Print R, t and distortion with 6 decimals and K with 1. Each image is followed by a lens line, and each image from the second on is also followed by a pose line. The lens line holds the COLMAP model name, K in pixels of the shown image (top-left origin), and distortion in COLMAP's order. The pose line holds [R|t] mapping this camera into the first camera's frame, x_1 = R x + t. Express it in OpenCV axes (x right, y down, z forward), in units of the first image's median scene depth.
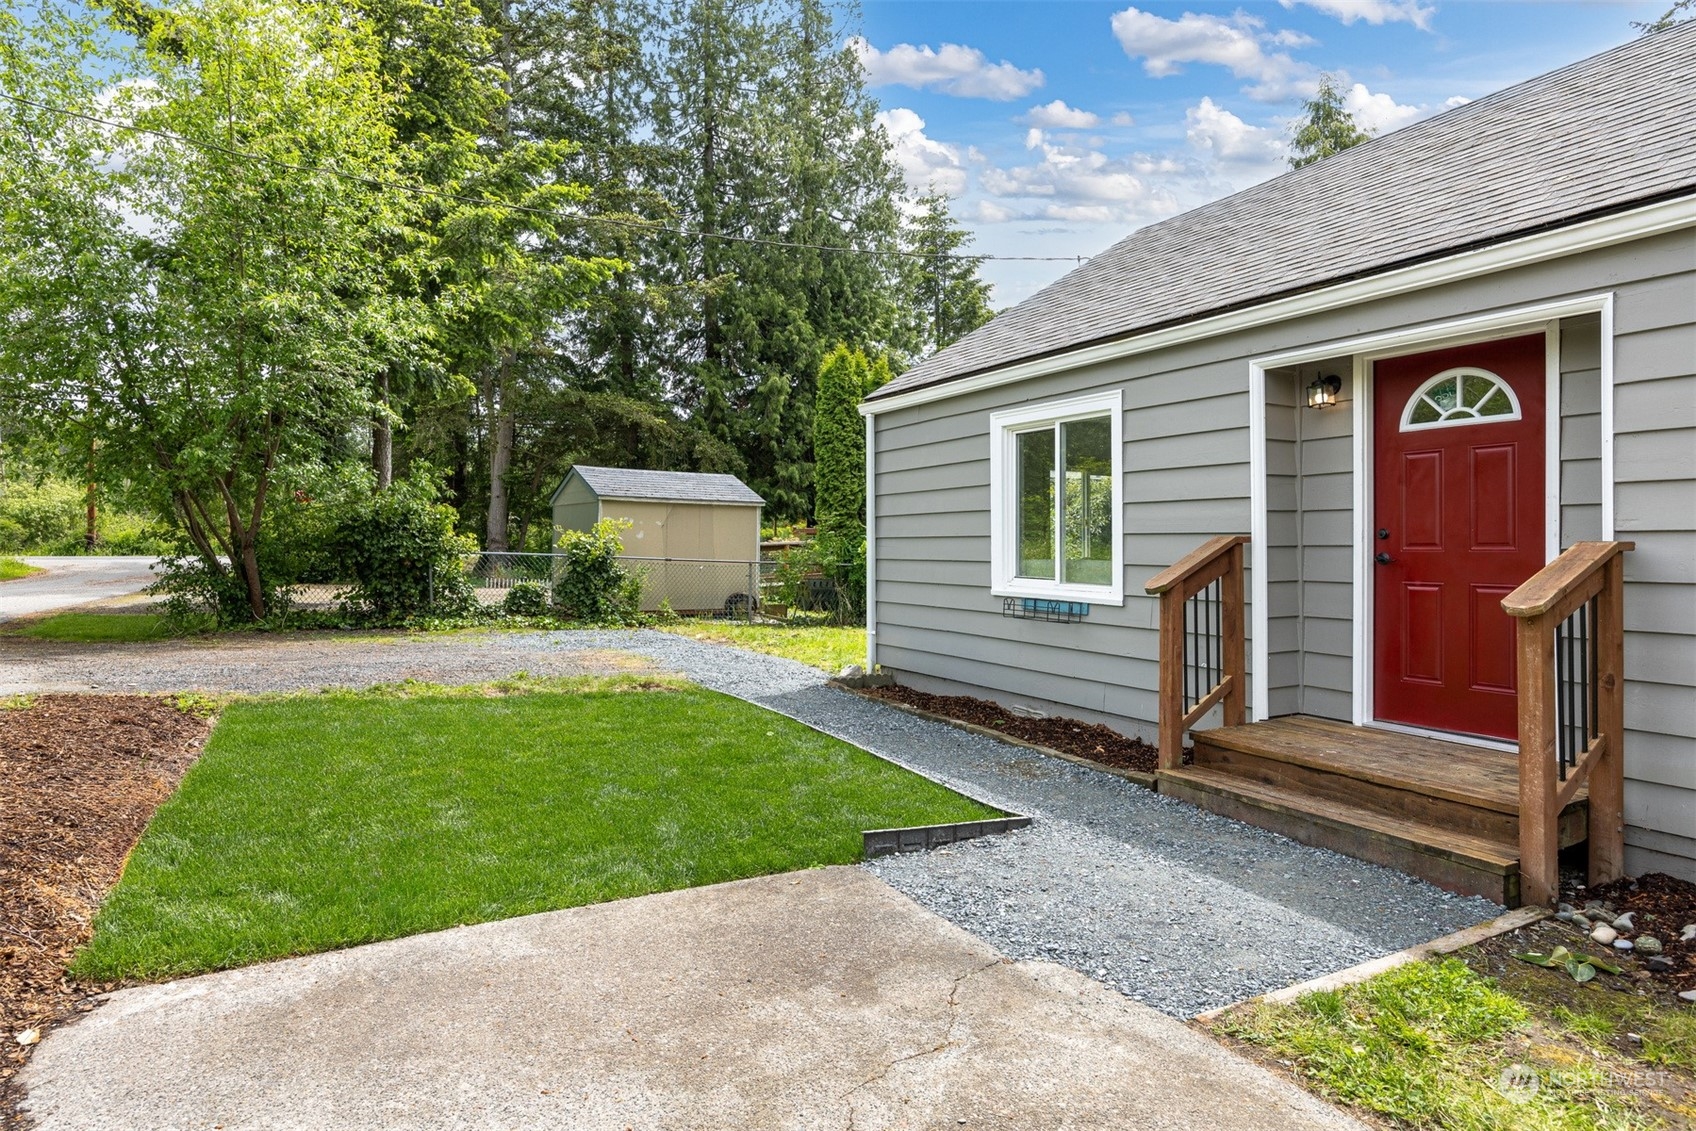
lens RADIAL K [[940.4, 0, 847.7], [0, 940.4, 539.7], [0, 0, 1]] dist [0.000898, 0.000507]
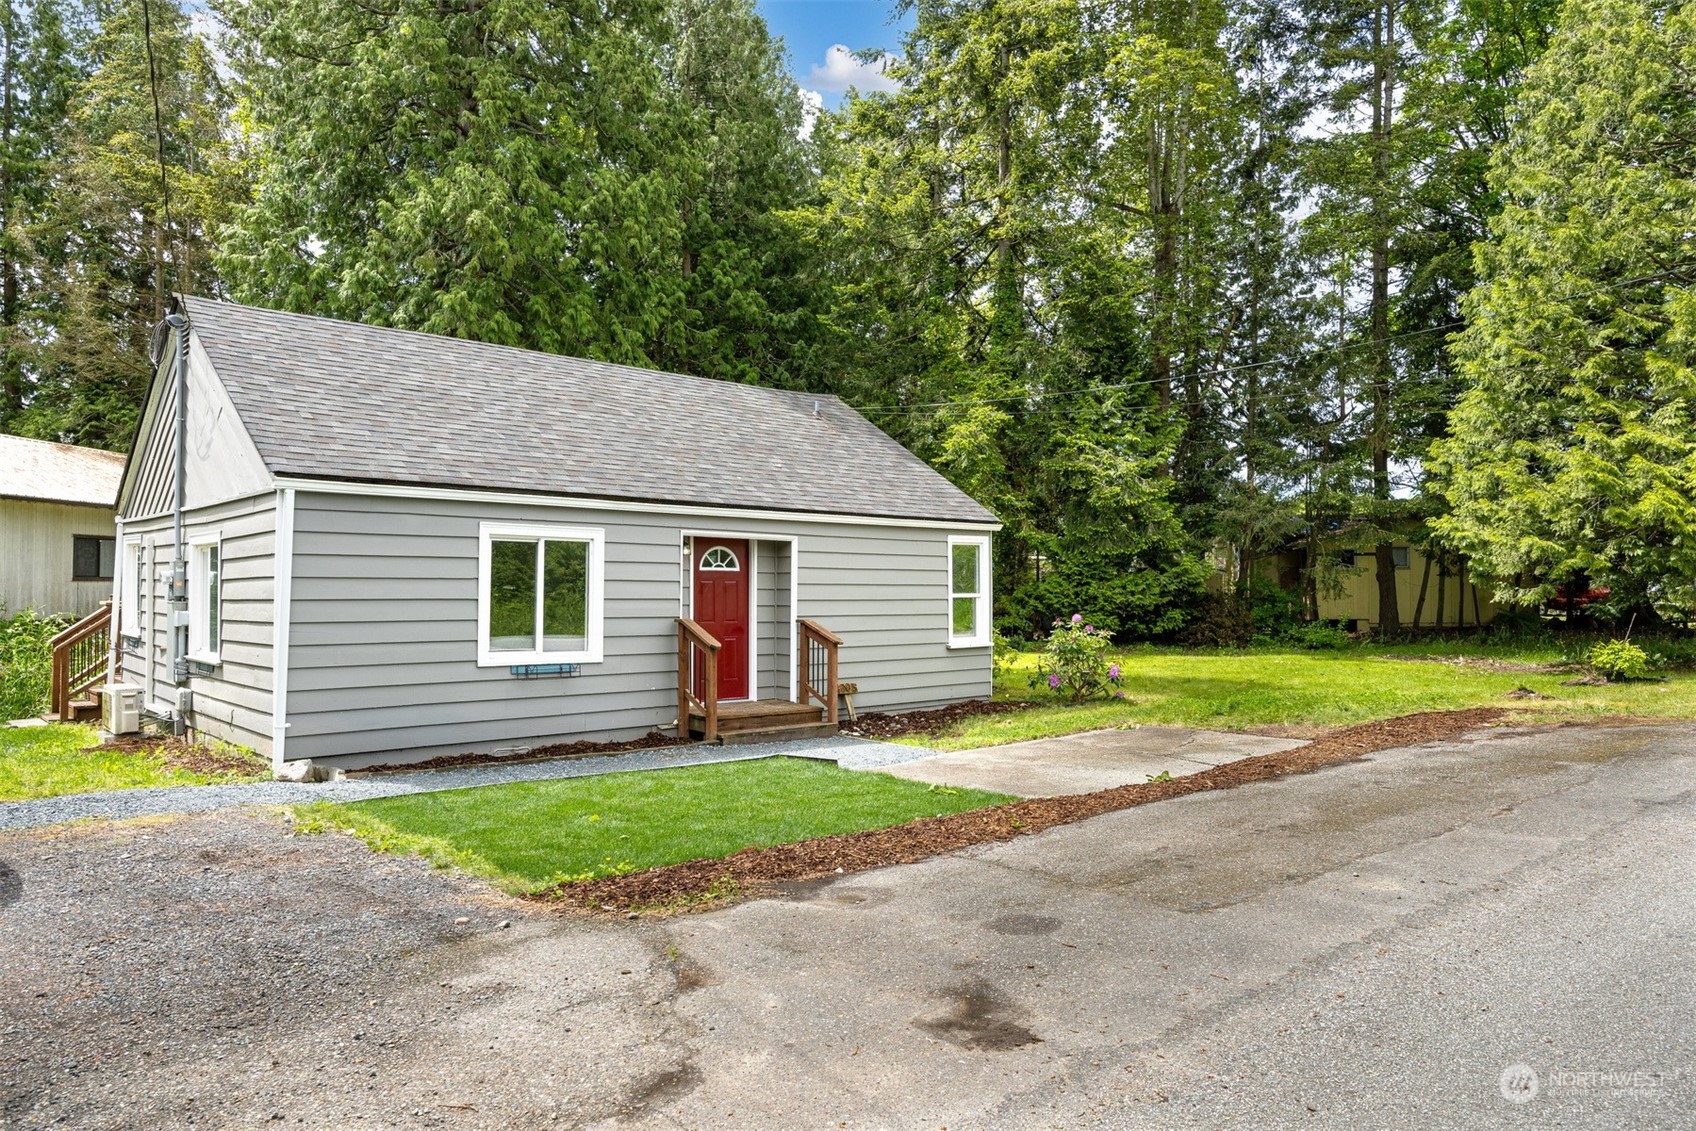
lens RADIAL K [[1126.5, 0, 830.6], [0, 1126.5, 560.0], [0, 0, 1]] dist [0.000114, -0.000737]
pose [[-0.221195, 0.027778, 0.974834, -1.436080], [-0.008624, 0.999499, -0.030438, -0.041757], [-0.975191, -0.015139, -0.220845, 0.893126]]
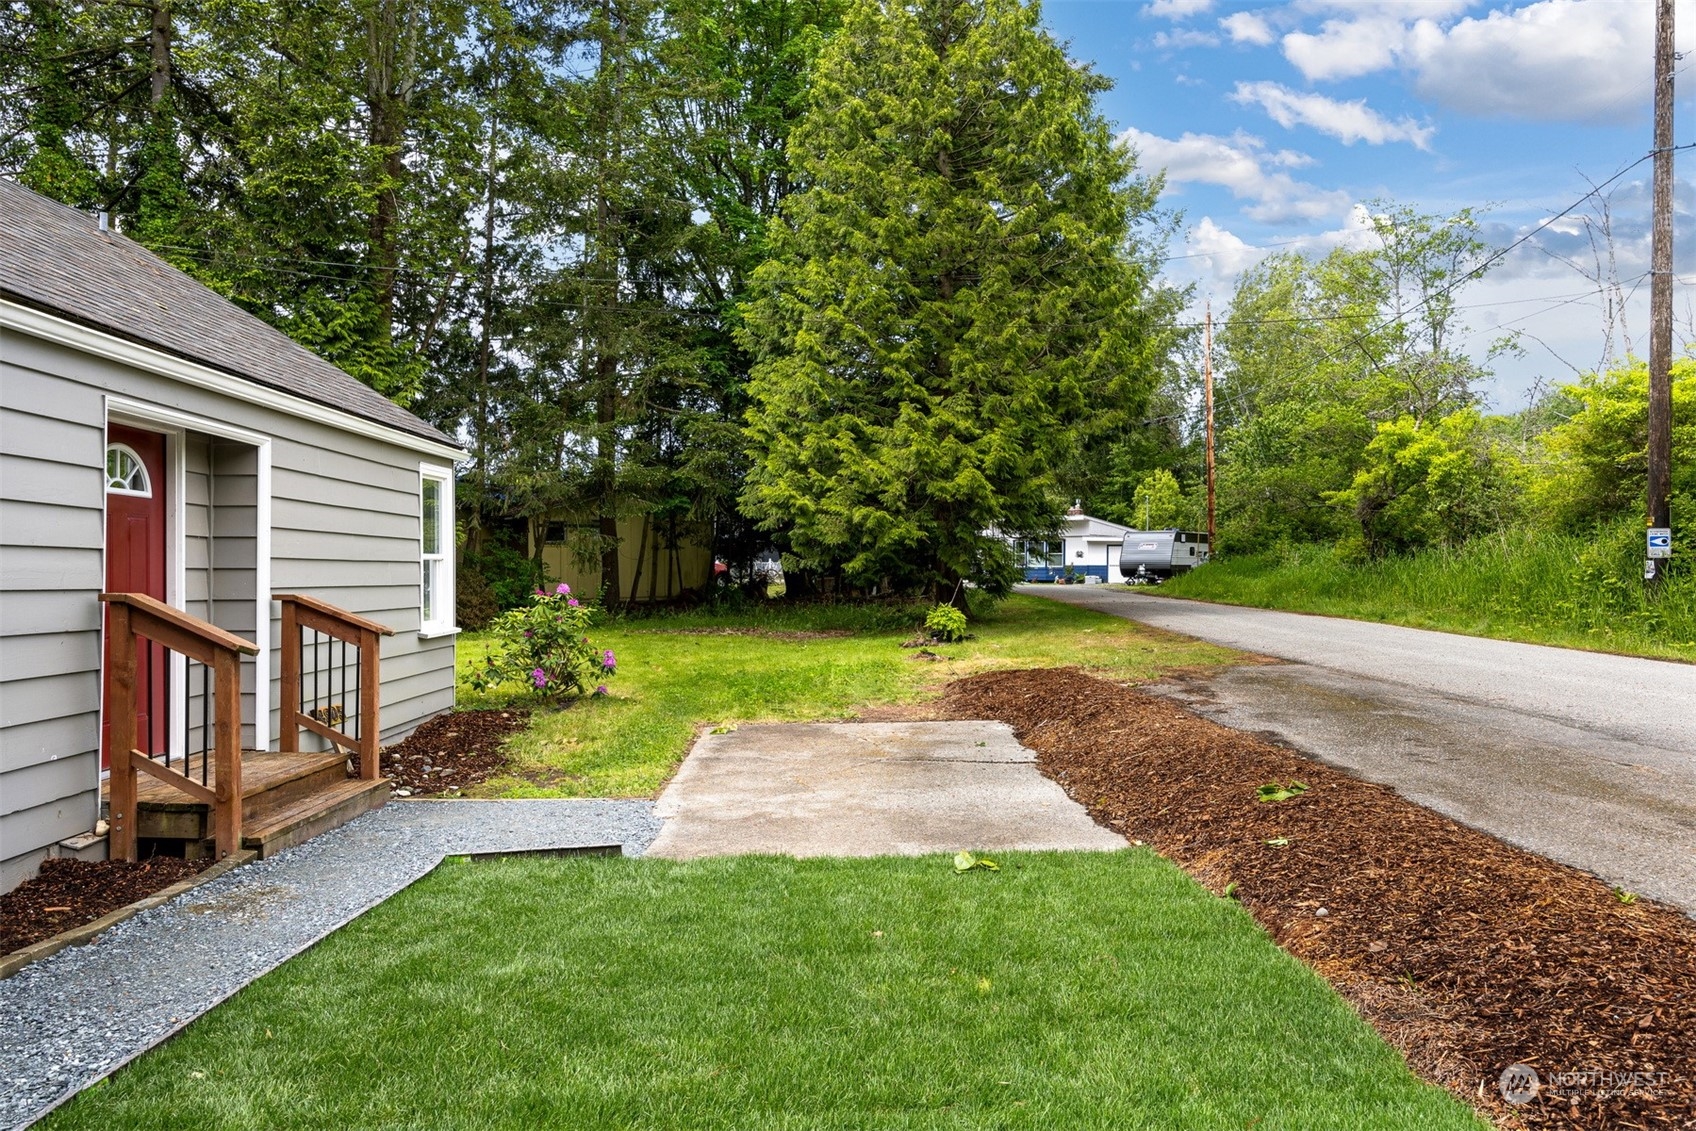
lens RADIAL K [[1149.4, 0, 865.6], [0, 1149.4, 559.3], [0, 0, 1]] dist [-0.005411, 0.000683]
pose [[-0.887578, 0.011412, 0.460516, -0.515033], [0.002907, 0.999812, -0.019173, -0.008836], [-0.460649, -0.015679, -0.887444, 1.193759]]
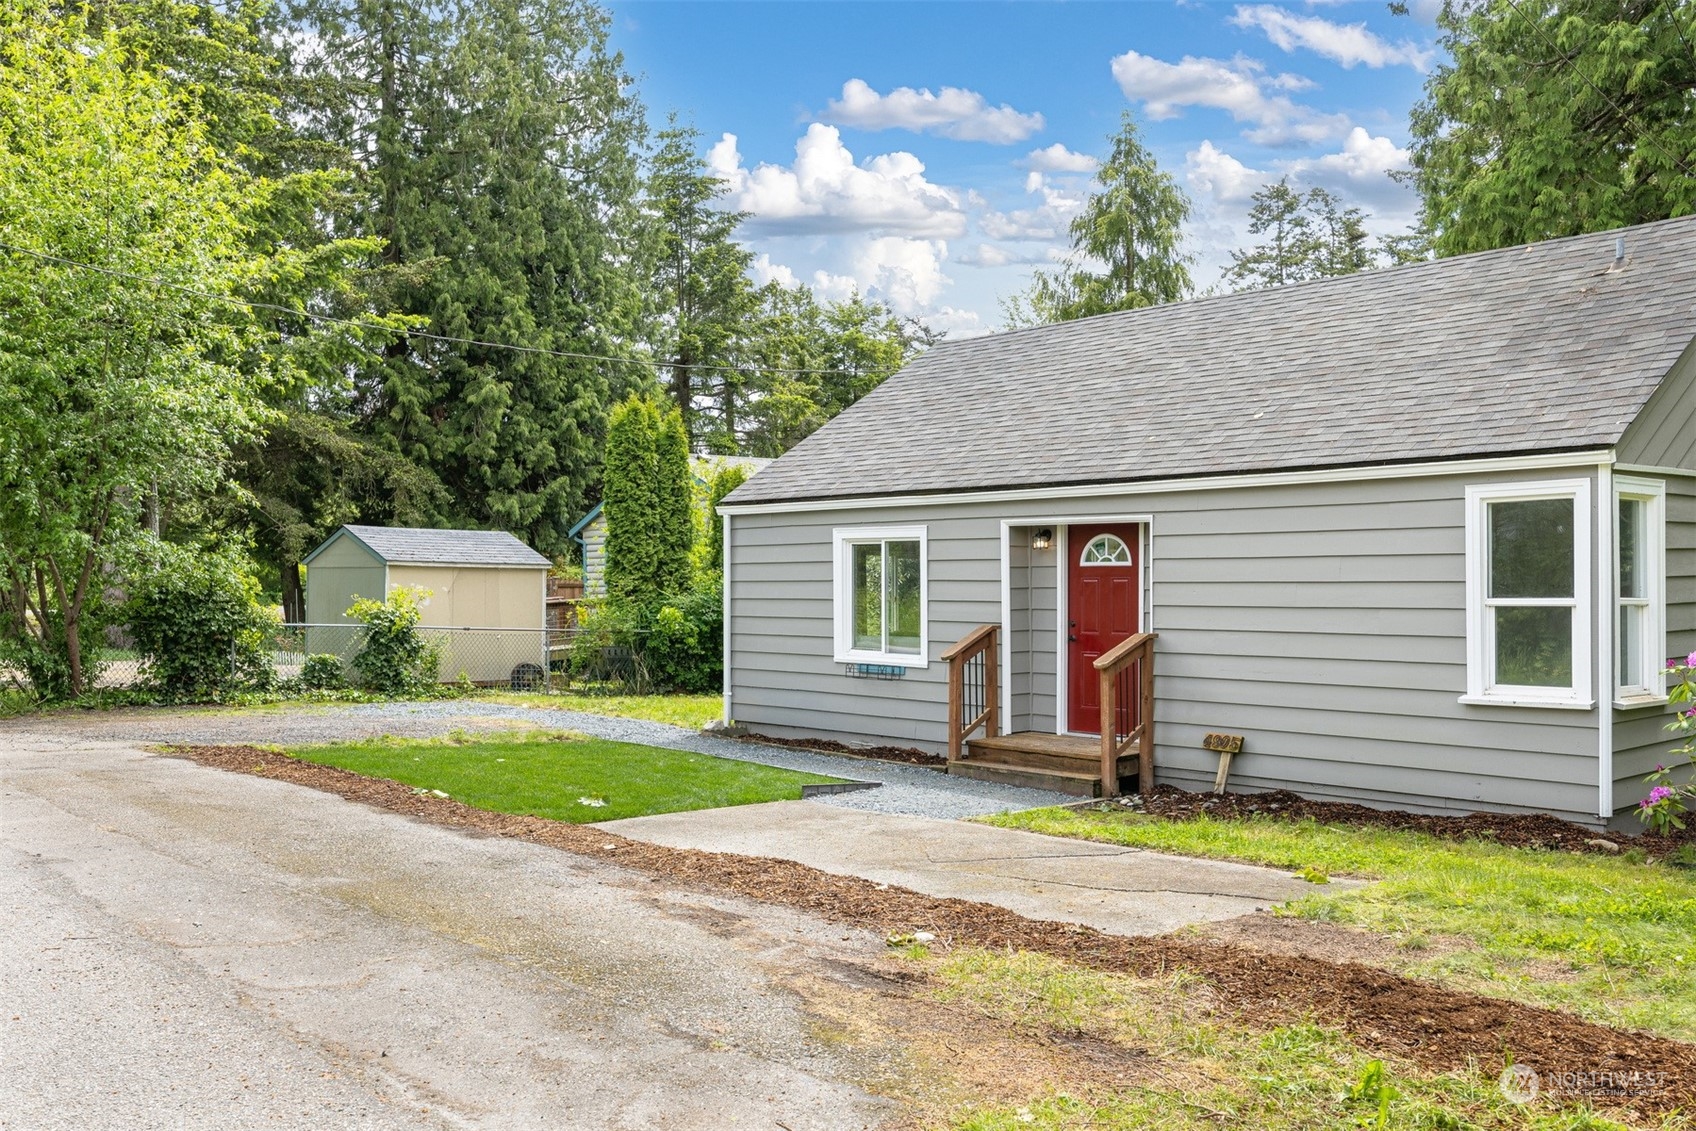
lens RADIAL K [[1482.3, 0, 815.1], [0, 1482.3, 578.1], [0, 0, 1]] dist [-0.003666, 0.003663]
pose [[0.976595, -0.001463, 0.215081, -0.340277], [0.000779, 0.999994, 0.003263, -0.070420], [-0.215084, -0.003019, 0.976591, -1.105812]]
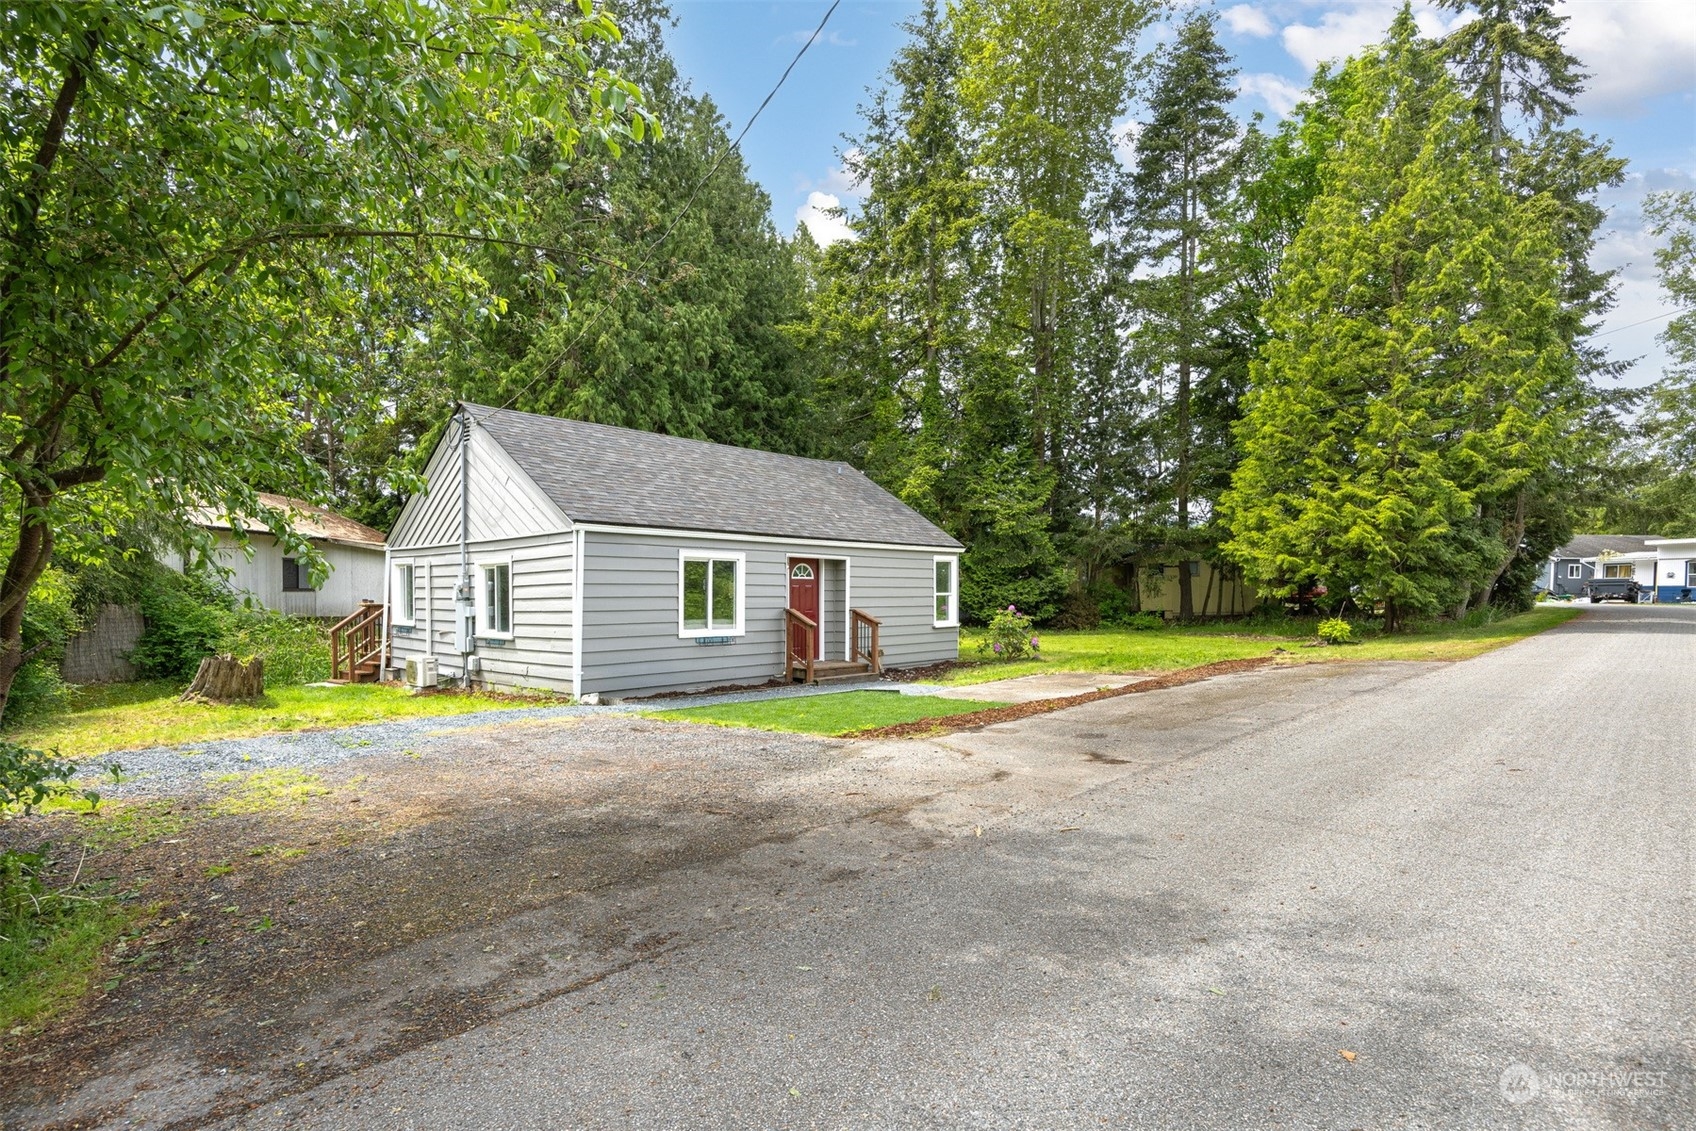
lens RADIAL K [[861.8, 0, 834.1], [0, 861.8, 614.0], [0, 0, 1]] dist [-0.004002, -0.000679]
pose [[-0.305596, -0.015264, 0.952039, -1.759235], [0.000962, 0.999866, 0.016339, -0.024264], [-0.952161, 0.005909, -0.305541, 1.273909]]
